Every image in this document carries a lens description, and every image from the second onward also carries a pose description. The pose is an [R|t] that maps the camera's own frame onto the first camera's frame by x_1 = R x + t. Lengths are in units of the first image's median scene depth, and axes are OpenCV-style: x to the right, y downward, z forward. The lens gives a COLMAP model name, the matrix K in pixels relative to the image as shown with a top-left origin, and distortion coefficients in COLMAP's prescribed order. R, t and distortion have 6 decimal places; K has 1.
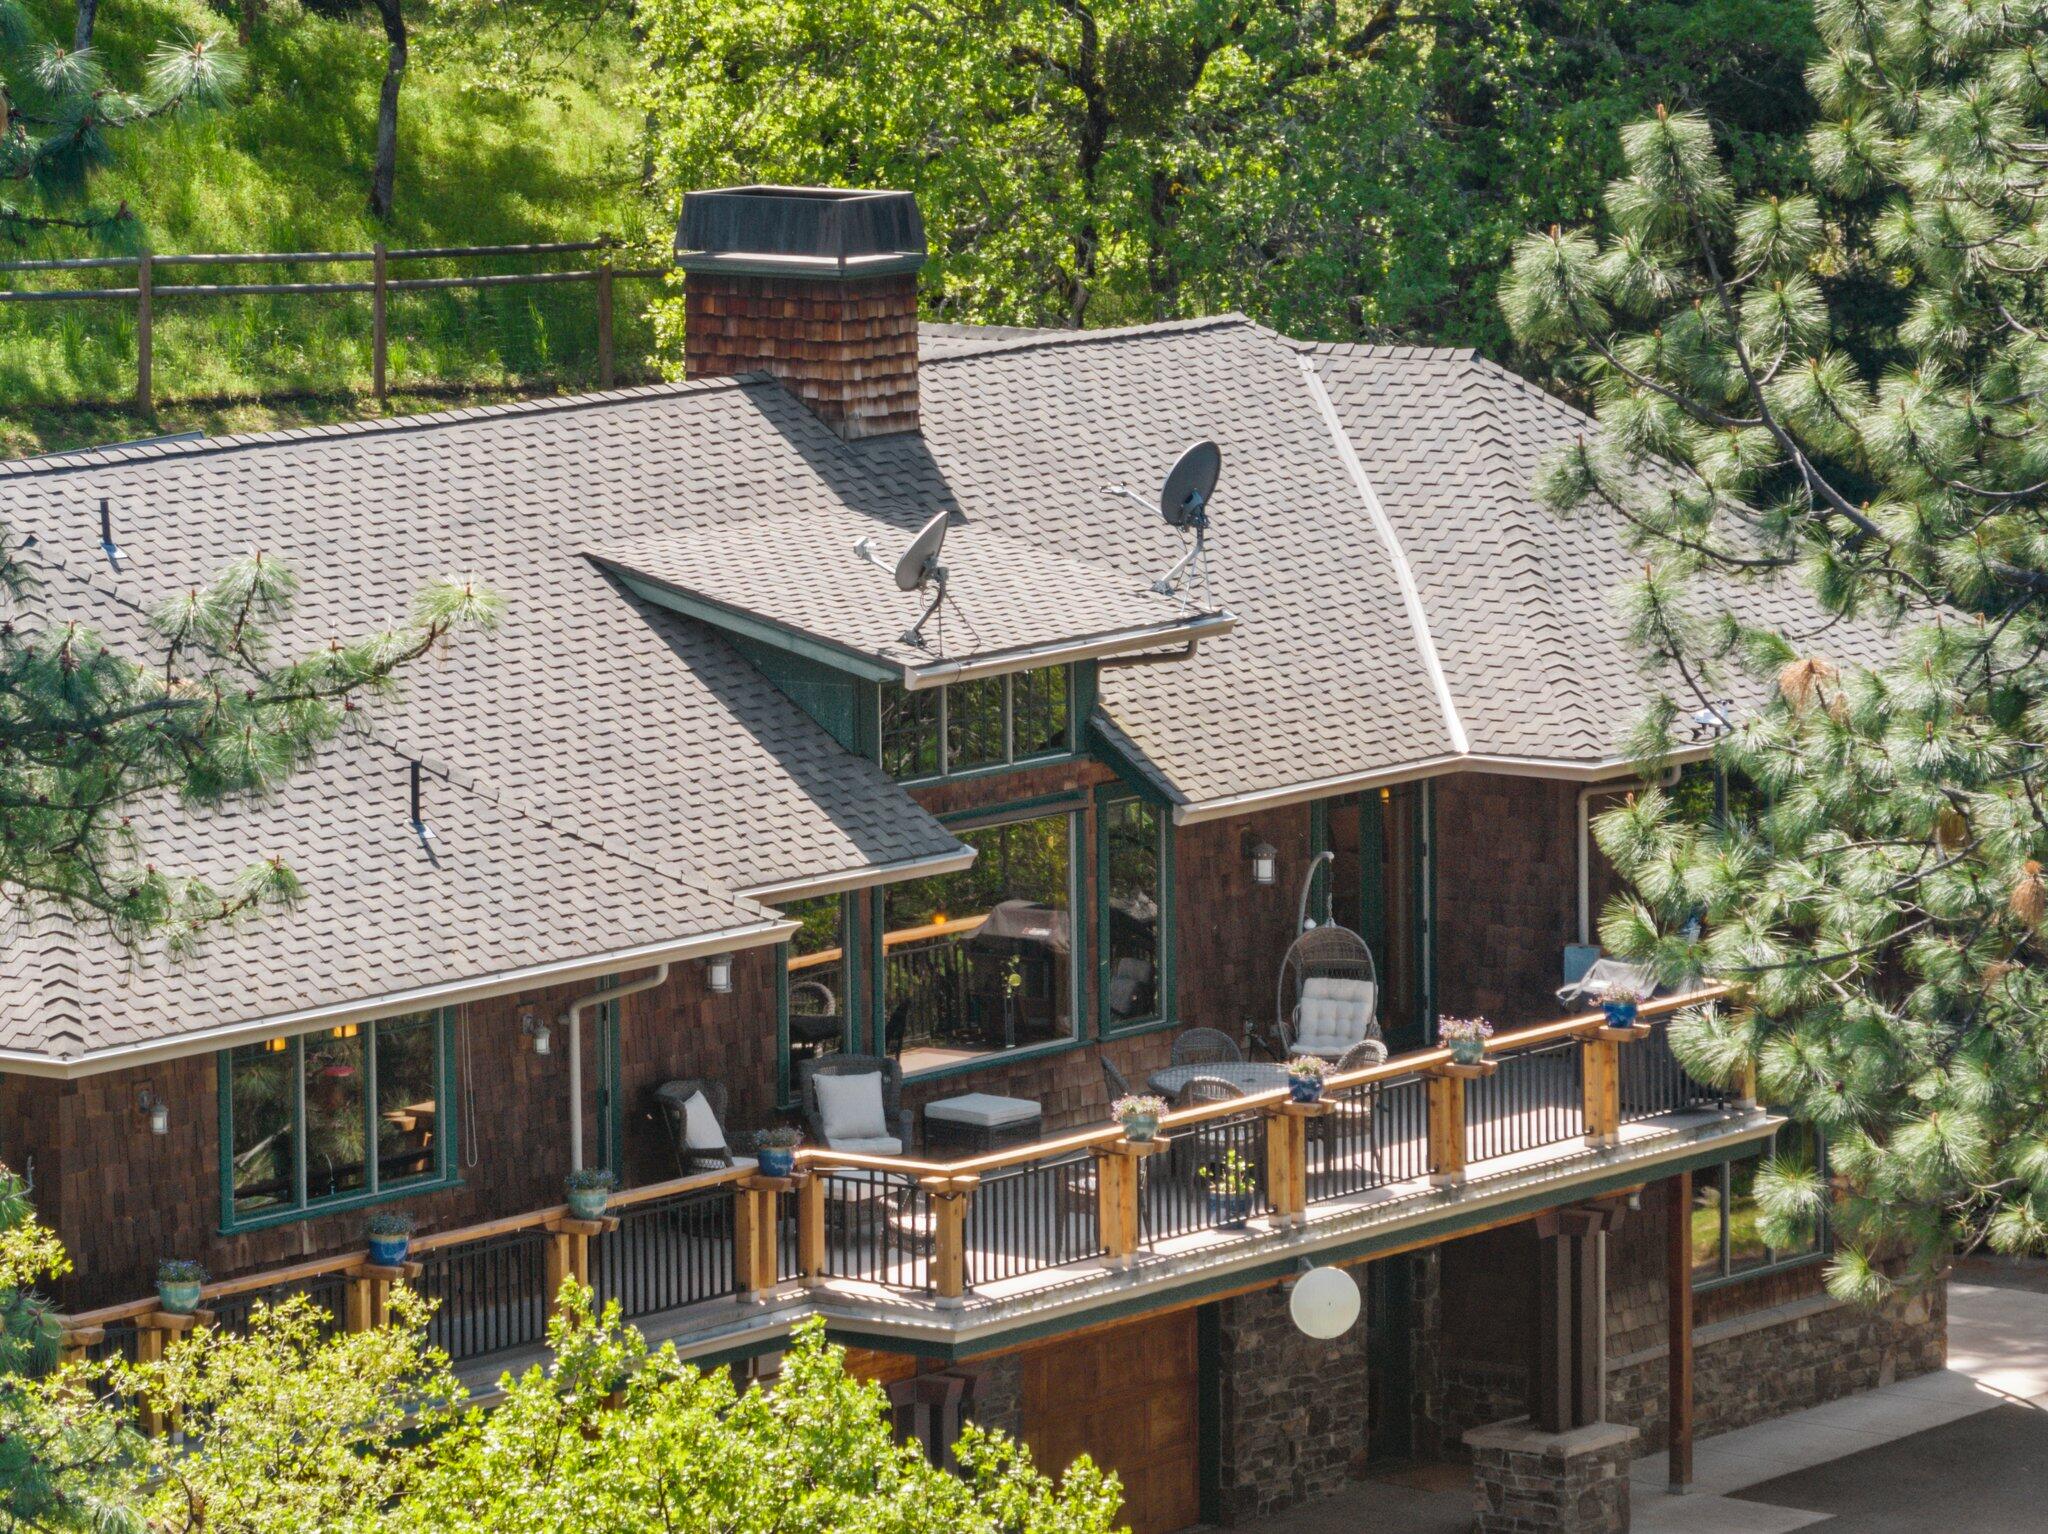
lens RADIAL K [[9616.4, 0, 1023.1], [0, 9616.4, 767.8], [0, 0, 1]] dist [0.669034, 0.000000]
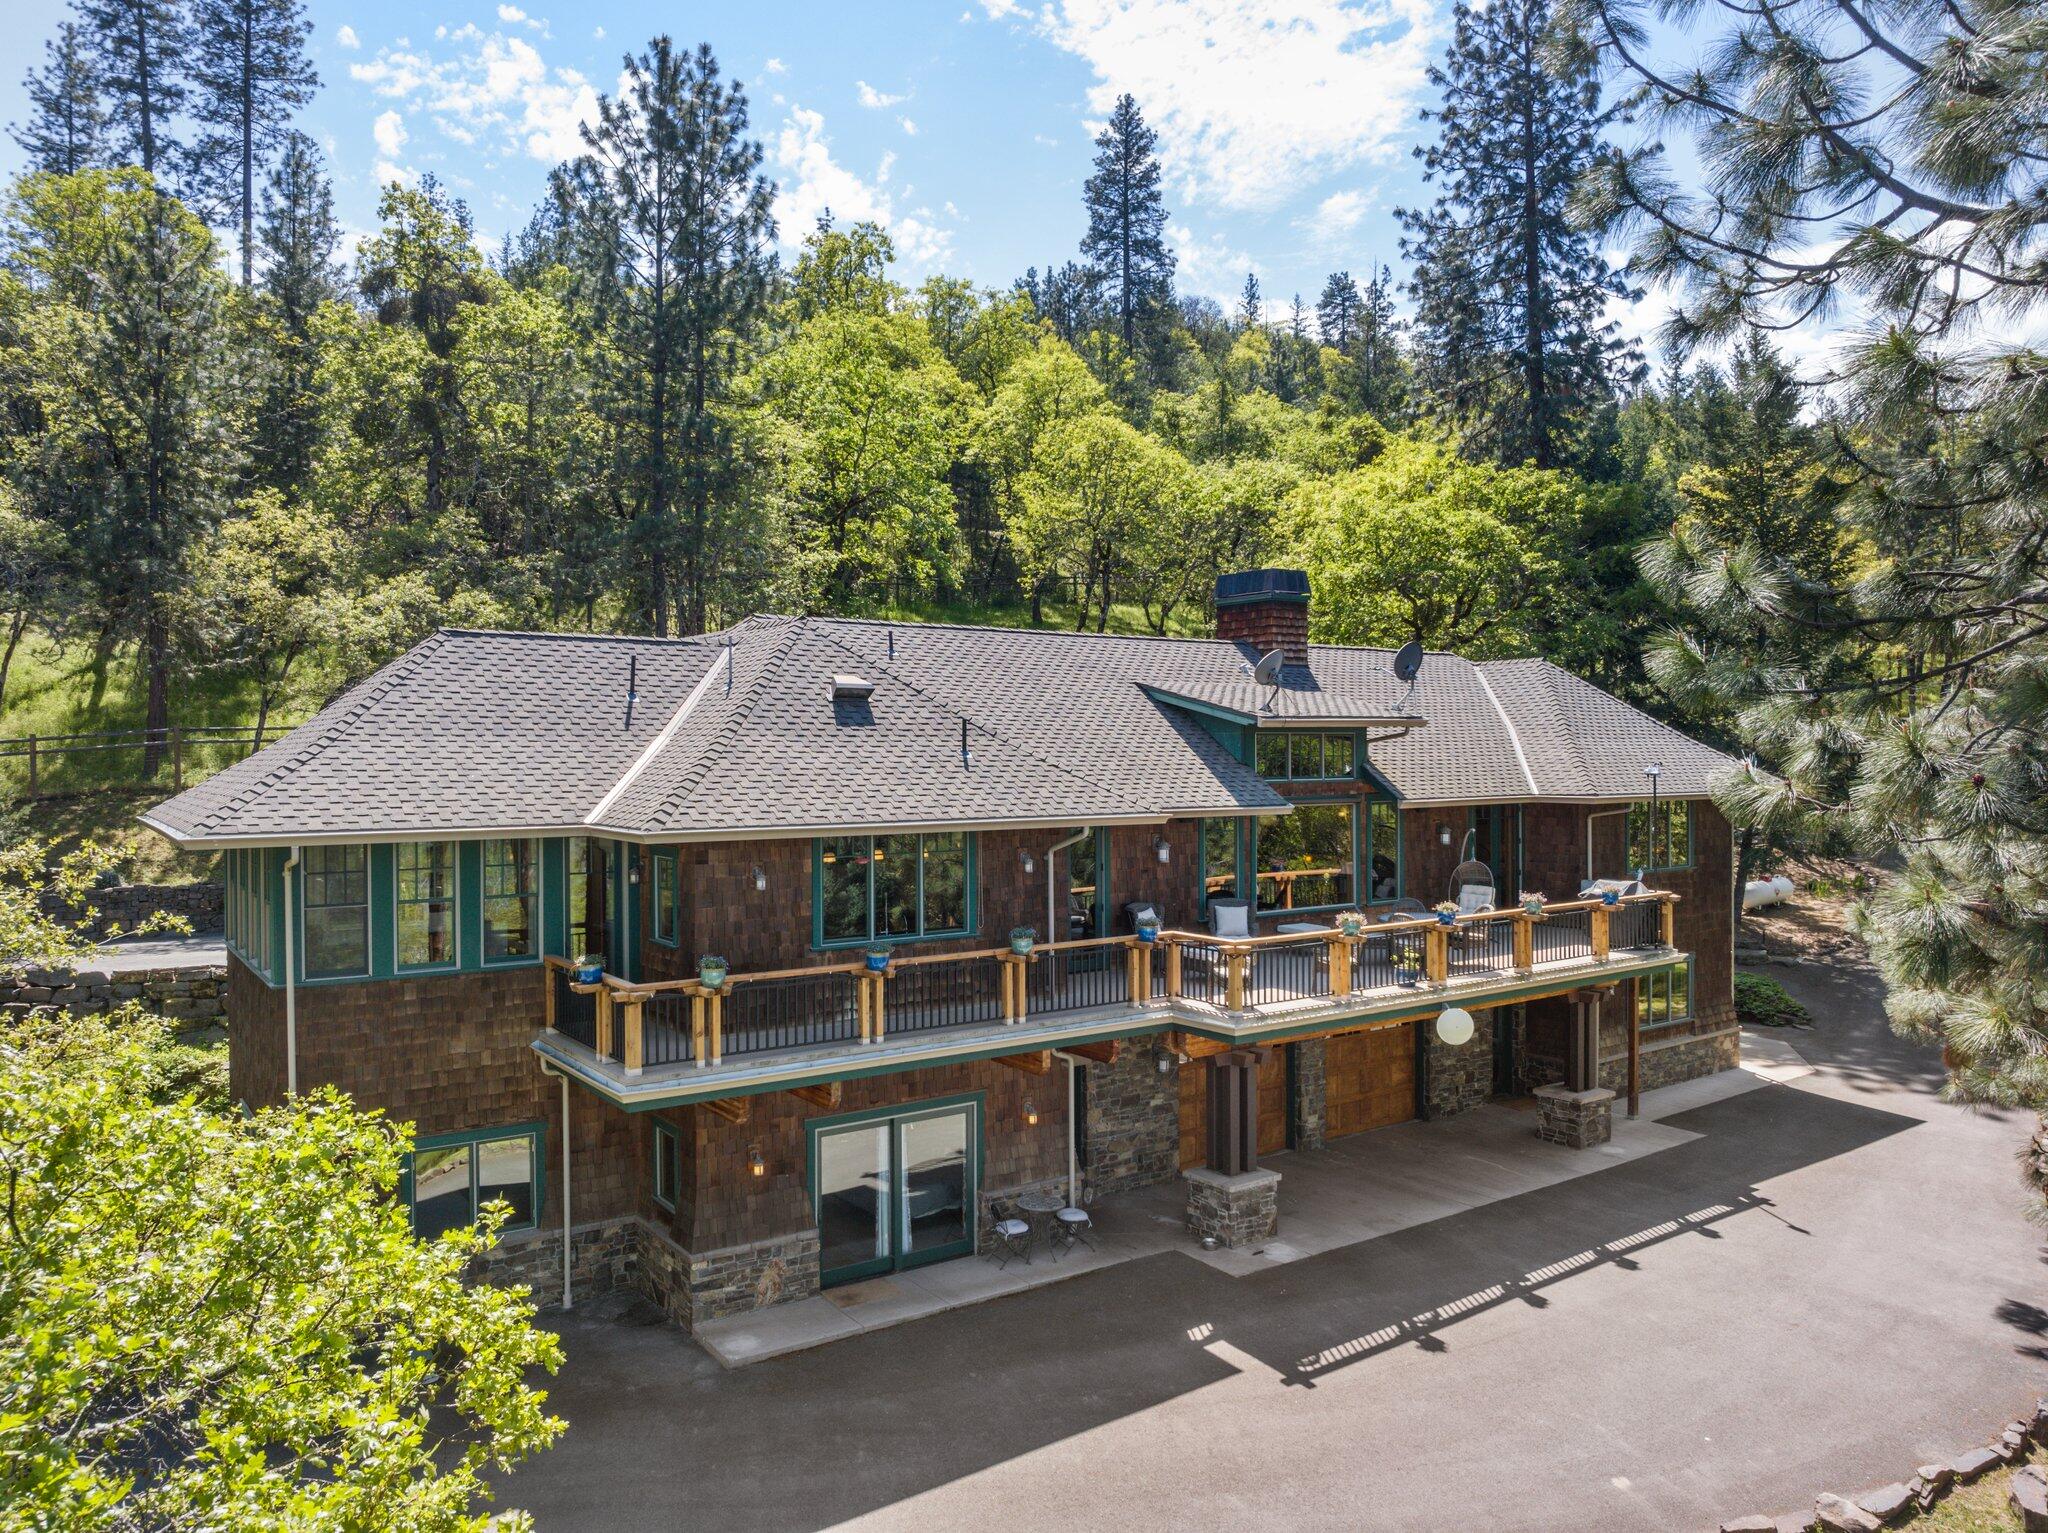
lens RADIAL K [[1443.4, 0, 1030.0], [0, 1443.4, 764.0], [0, 0, 1]] dist [-0.010599, -0.003496]
pose [[0.953731, 0.007921, -0.300558, 0.035208], [-0.042384, 0.993212, -0.108317, 0.036181], [0.297660, 0.116044, 0.947593, 0.659371]]
